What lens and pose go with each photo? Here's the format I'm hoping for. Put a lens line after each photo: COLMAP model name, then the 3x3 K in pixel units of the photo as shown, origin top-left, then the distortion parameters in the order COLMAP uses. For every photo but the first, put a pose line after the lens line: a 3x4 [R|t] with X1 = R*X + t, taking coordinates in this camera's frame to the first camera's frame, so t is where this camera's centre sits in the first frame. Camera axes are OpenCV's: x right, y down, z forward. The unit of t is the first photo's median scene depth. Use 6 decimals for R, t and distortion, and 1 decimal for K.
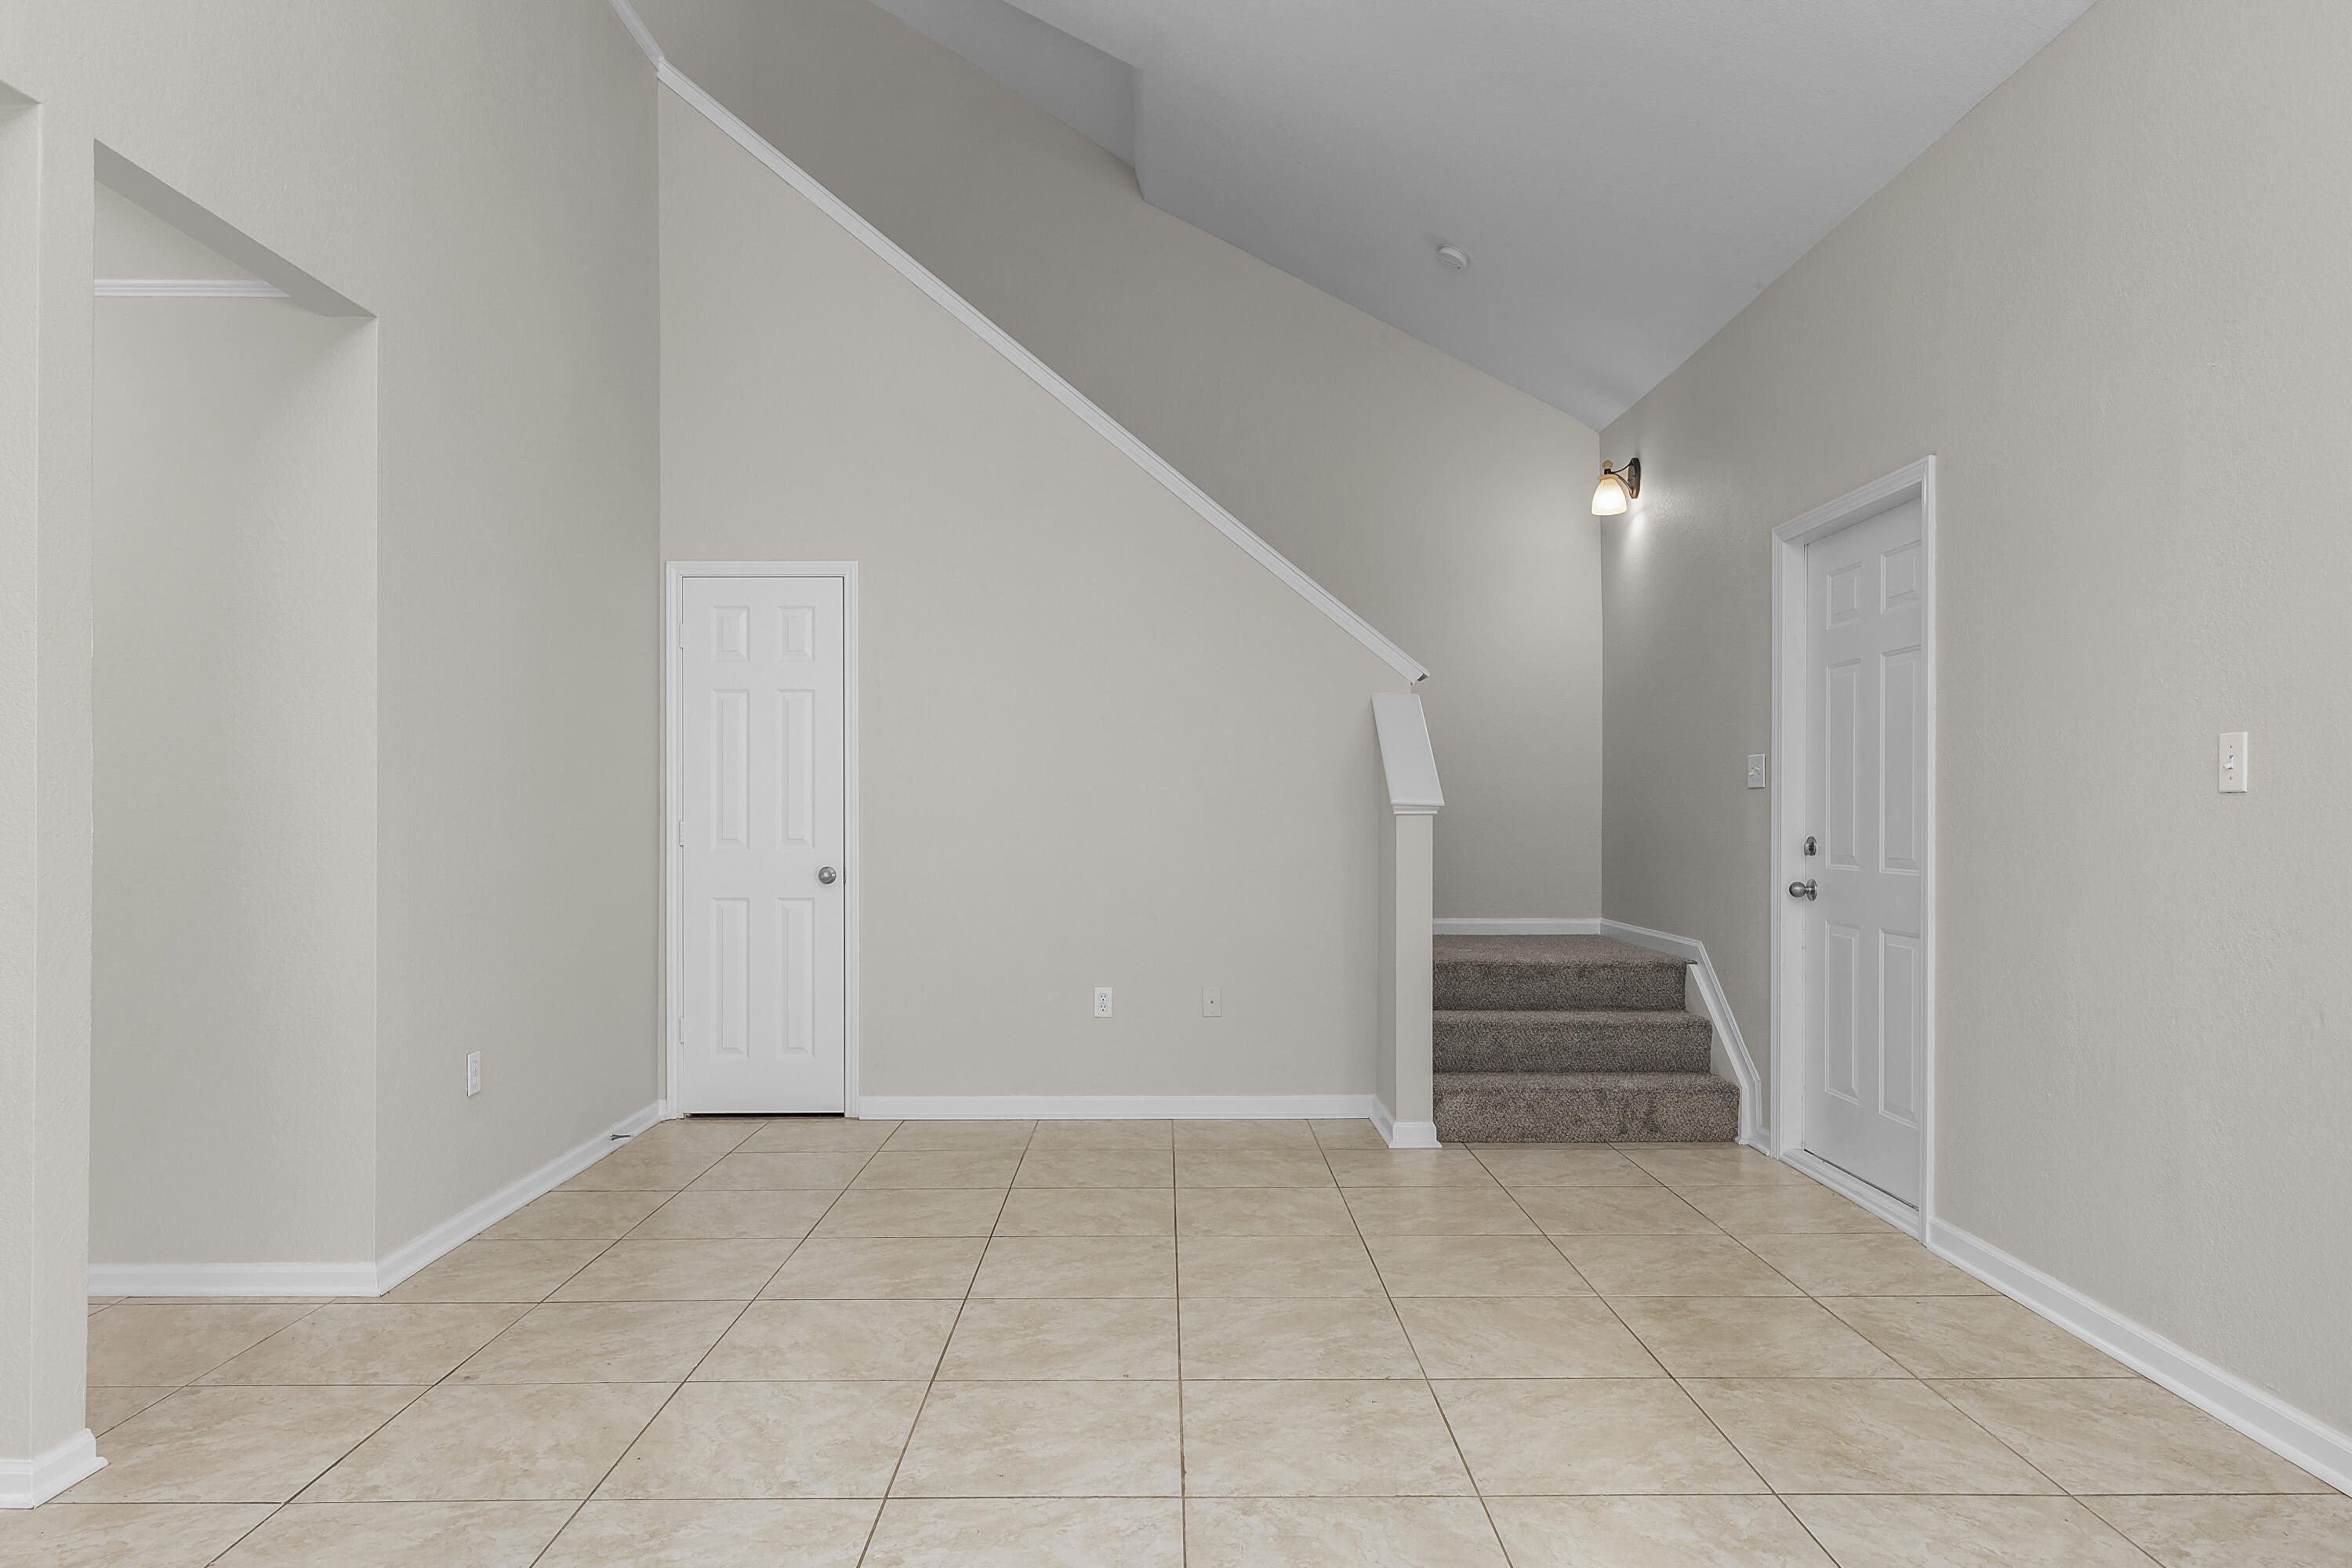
lens RADIAL K [[1468.4, 0, 1171.3], [0, 1468.4, 793.6], [0, 0, 1]] dist [0.000526, 0.000400]
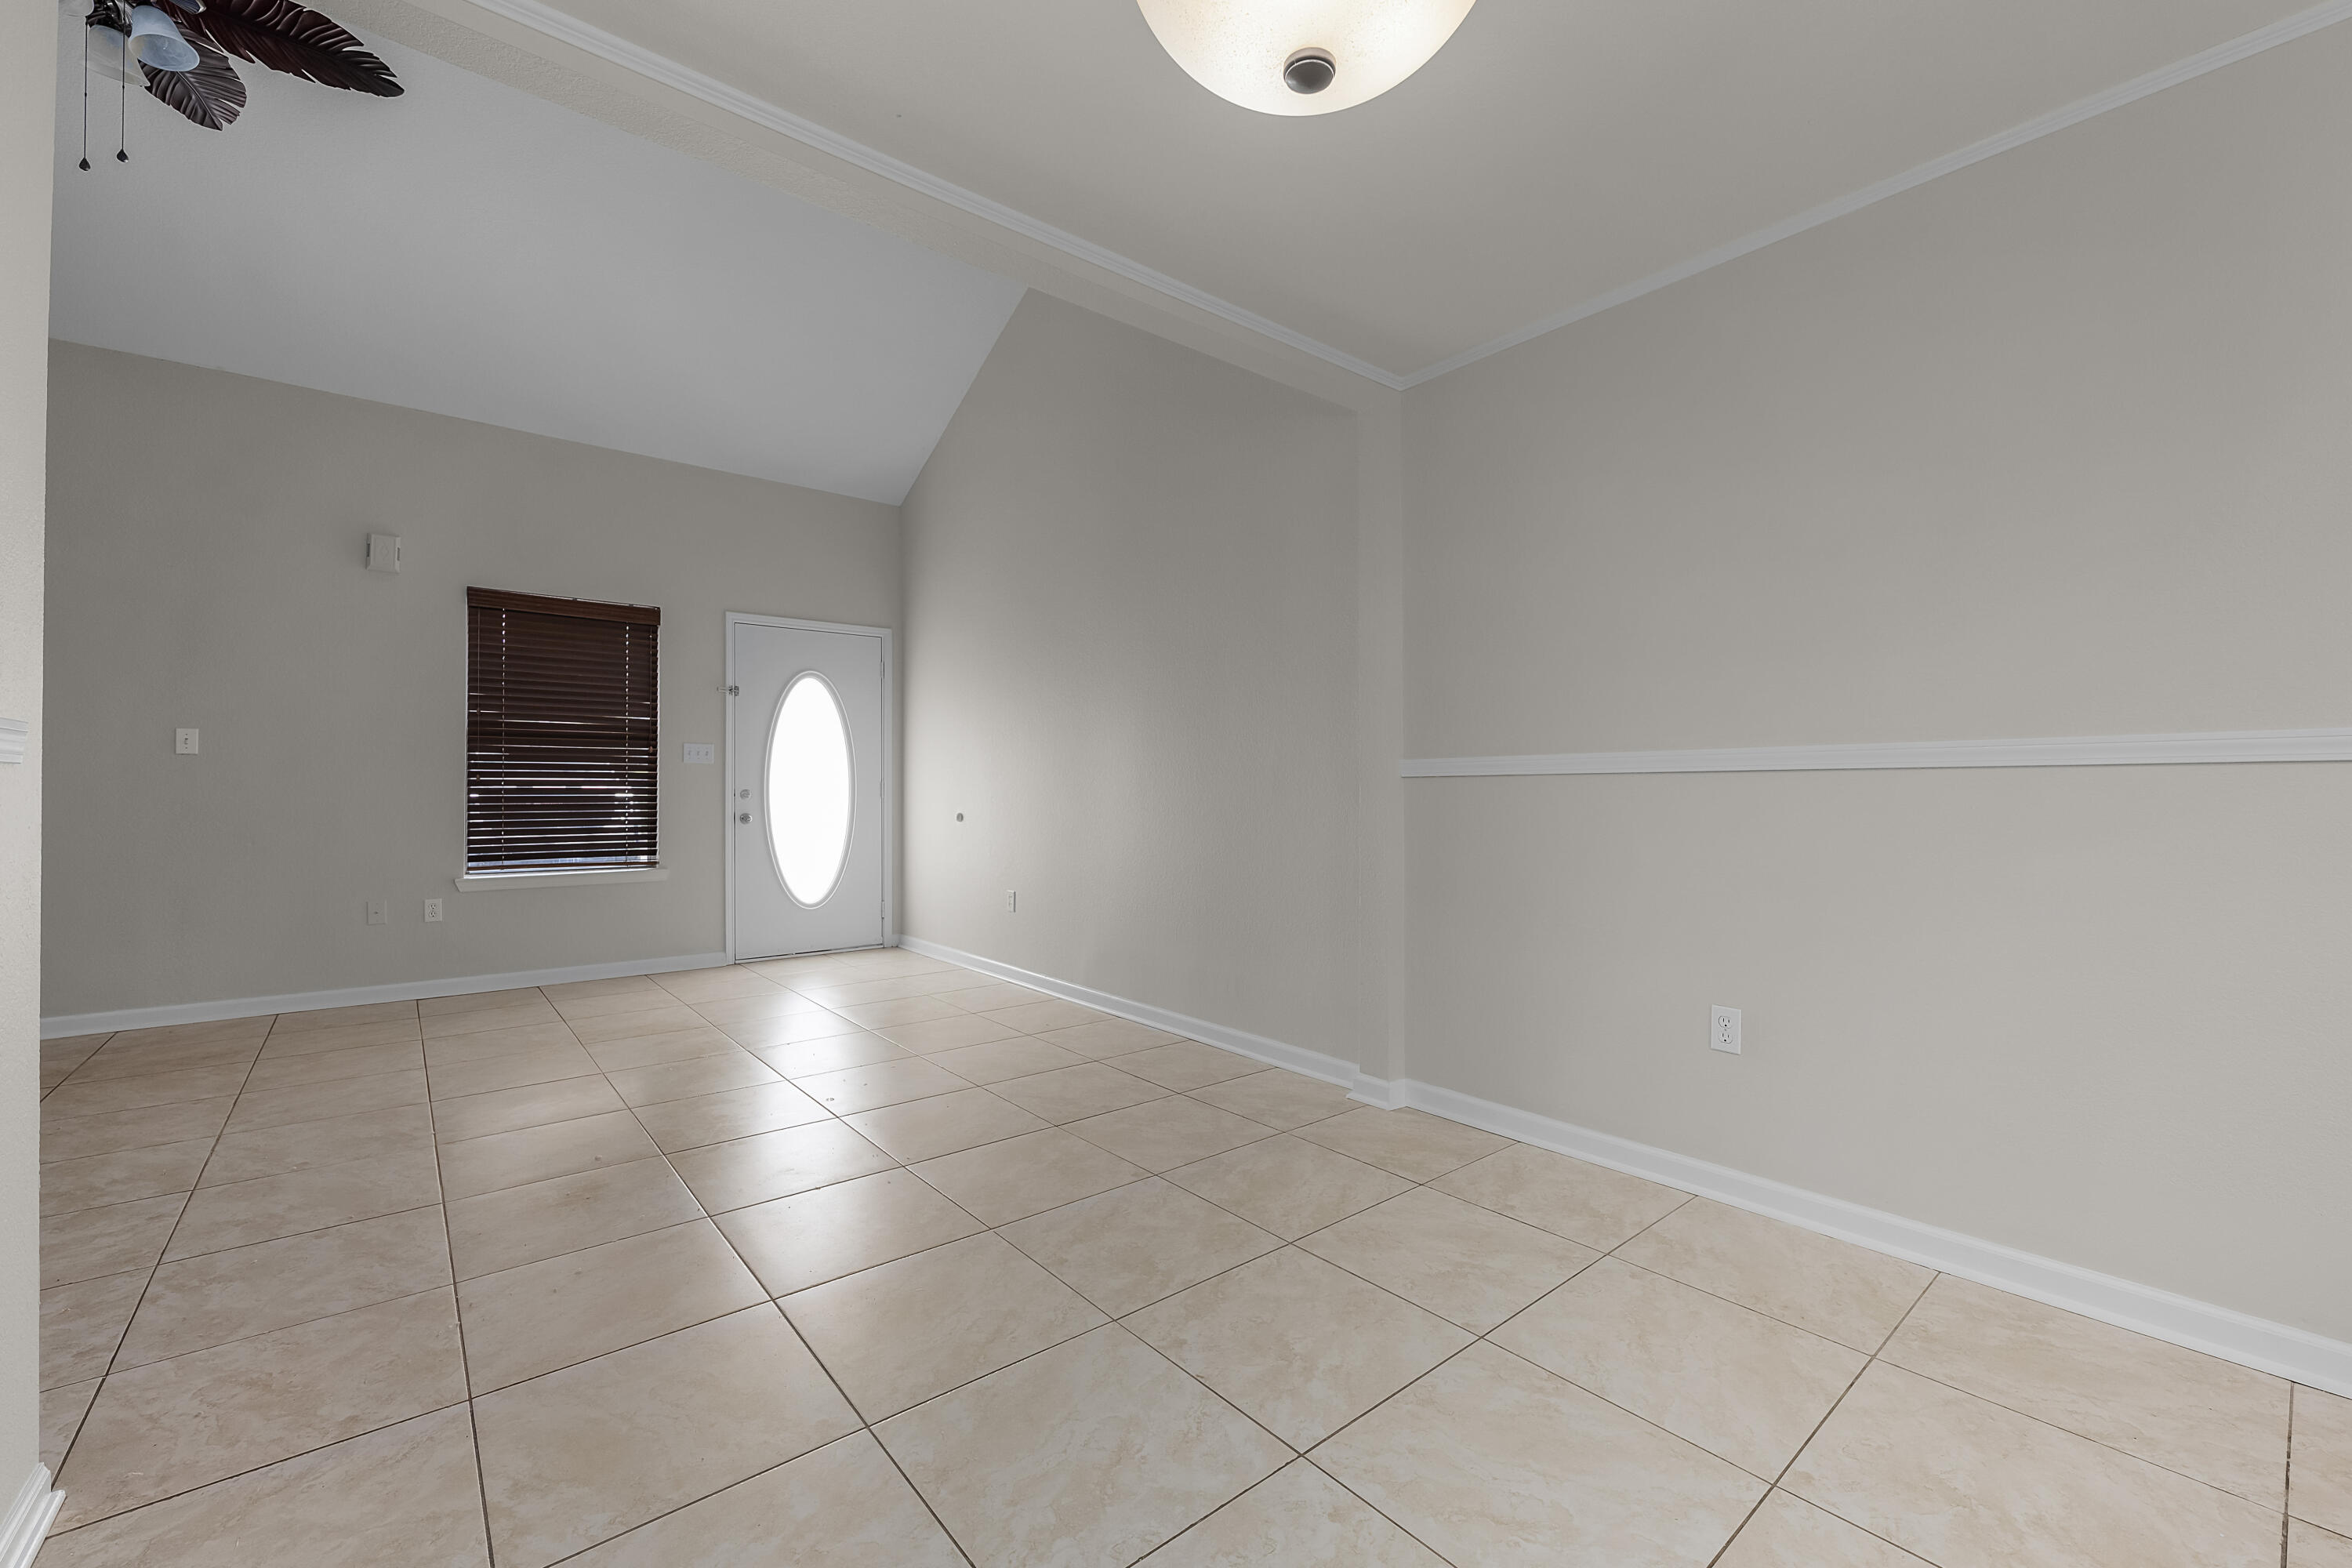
lens RADIAL K [[950.3, 0, 1174.0], [0, 950.3, 774.5], [0, 0, 1]] dist [-0.006438, 0.000019]
pose [[-0.632783, 0.010291, 0.774261, -1.163493], [-0.005732, 0.999822, -0.017974, 0.039596], [-0.774308, -0.015812, -0.632611, 0.600457]]
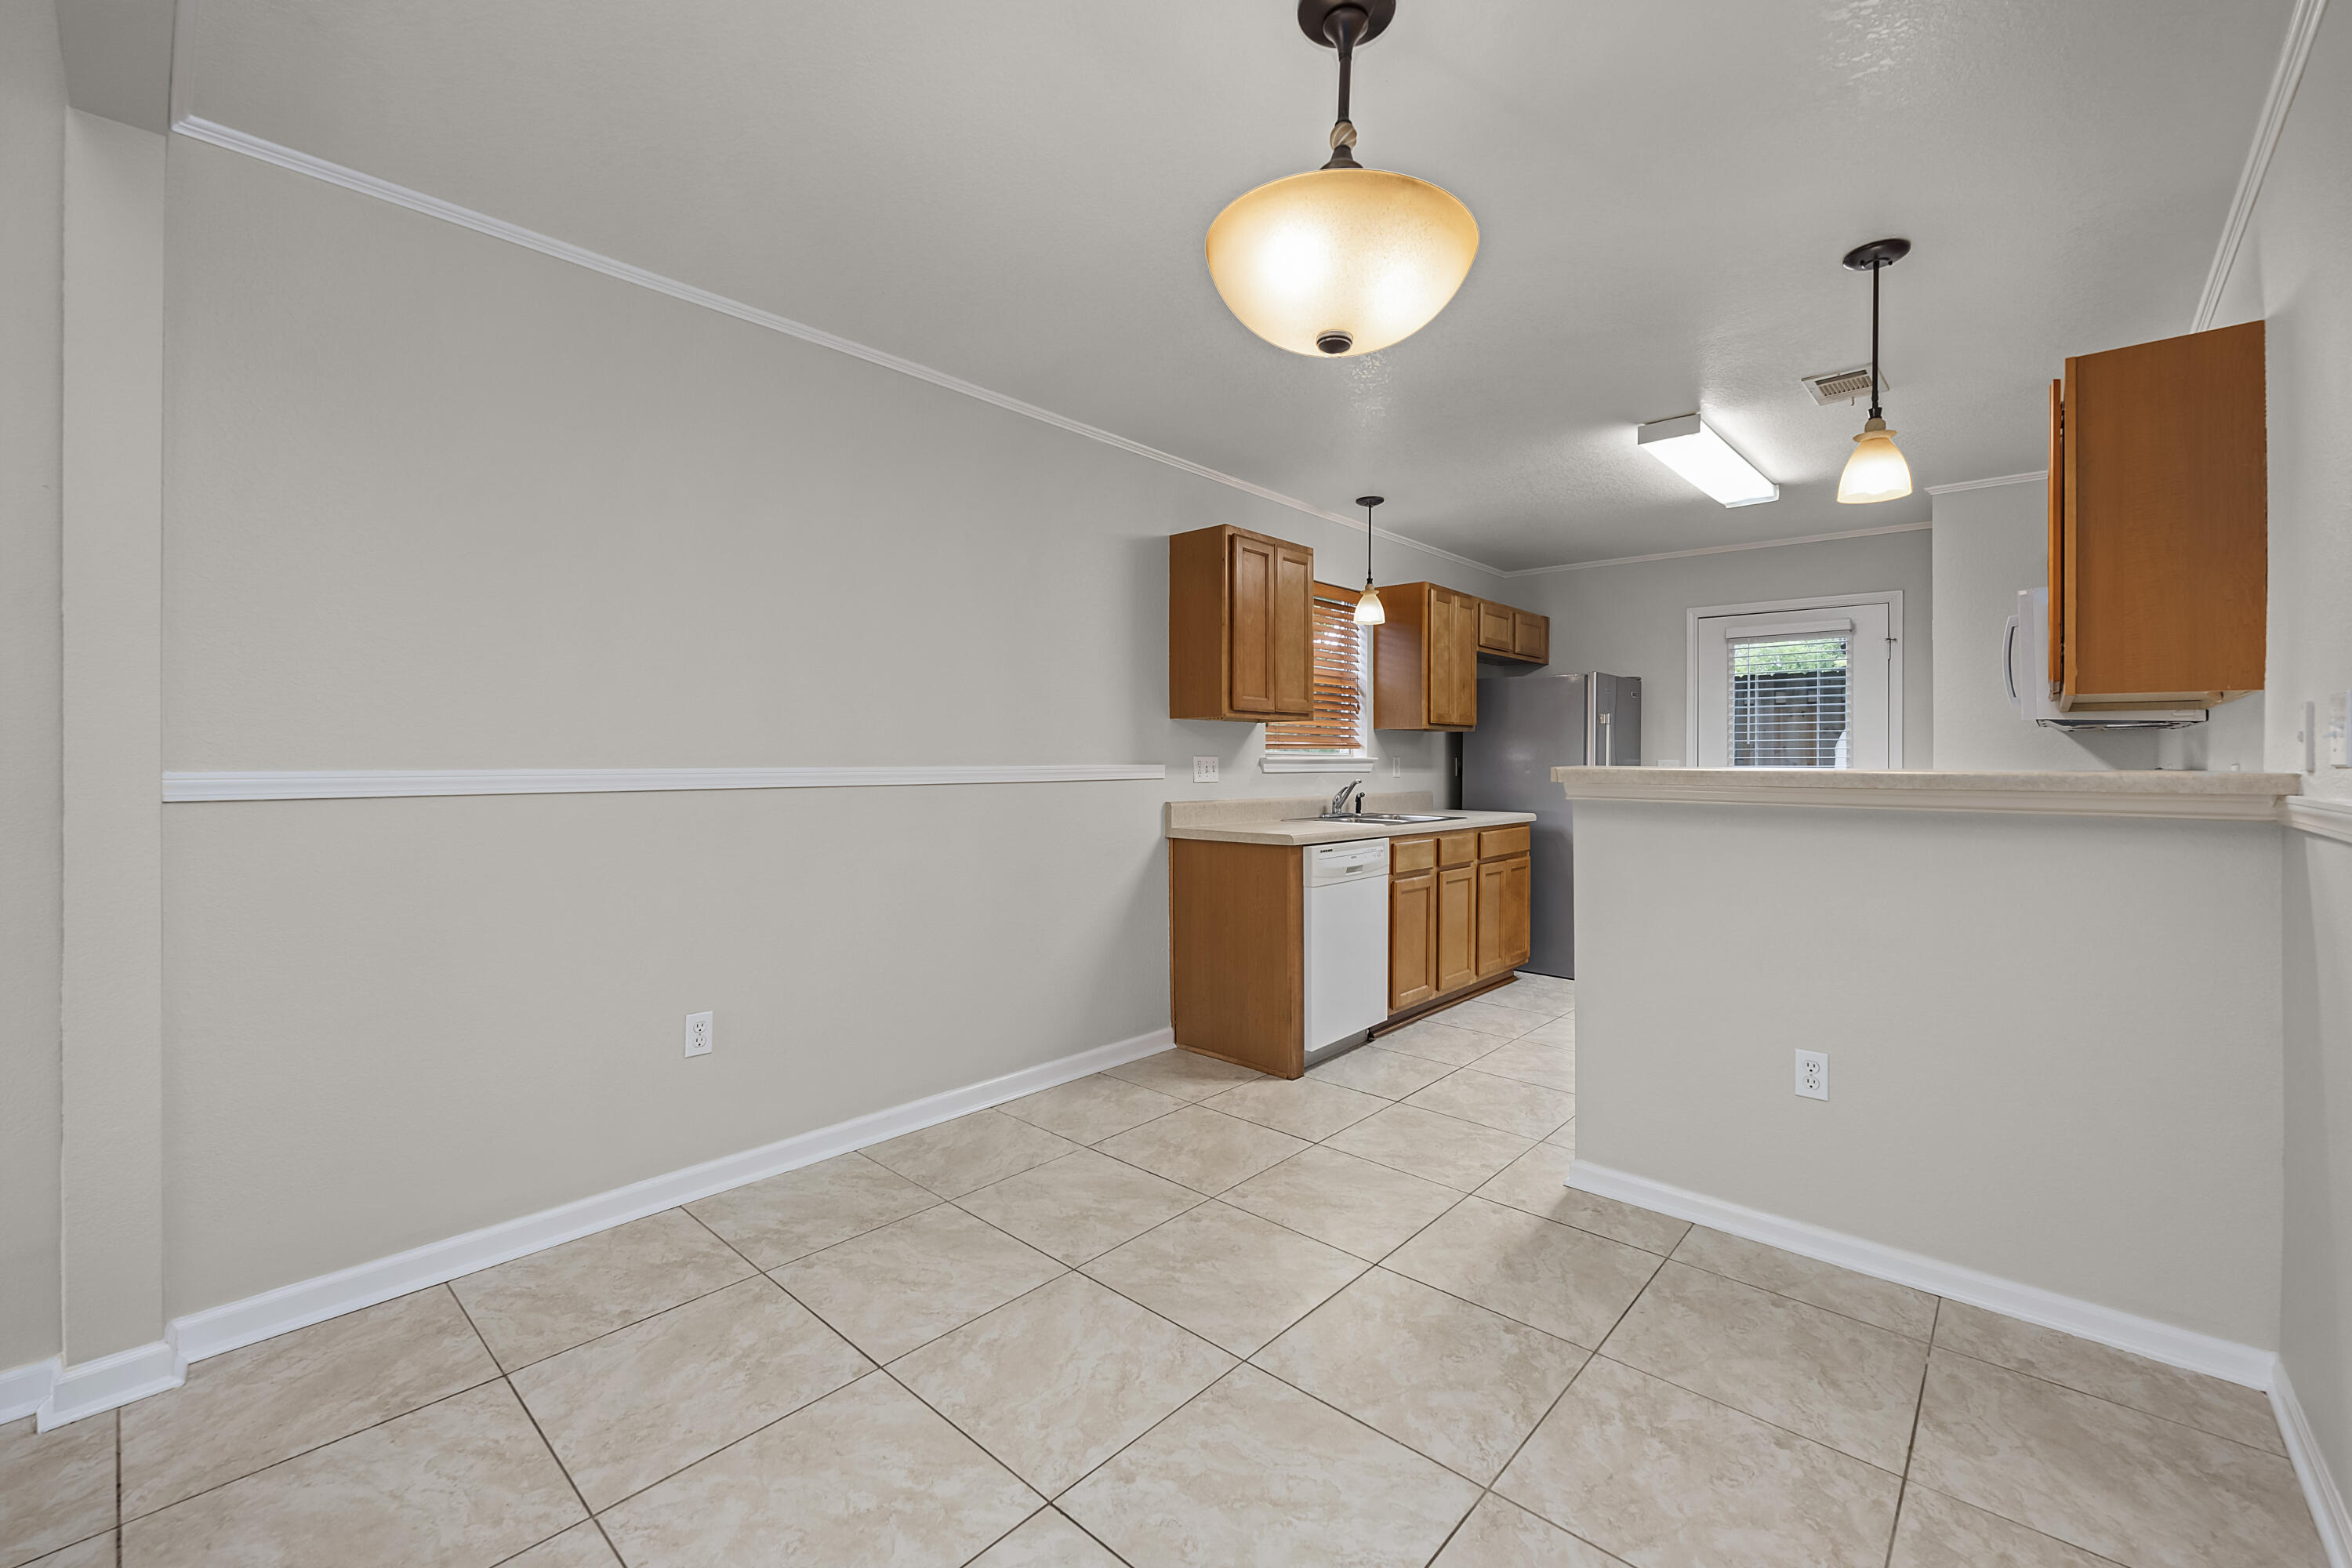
lens RADIAL K [[964.0, 0, 1174.6], [0, 964.0, 752.8], [0, 0, 1]] dist [-0.006734, 0.000276]
pose [[-0.675202, -0.011214, -0.737548, -0.572256], [-0.003205, 0.999920, -0.012268, 0.001514], [0.737626, -0.005919, -0.675183, 0.620497]]
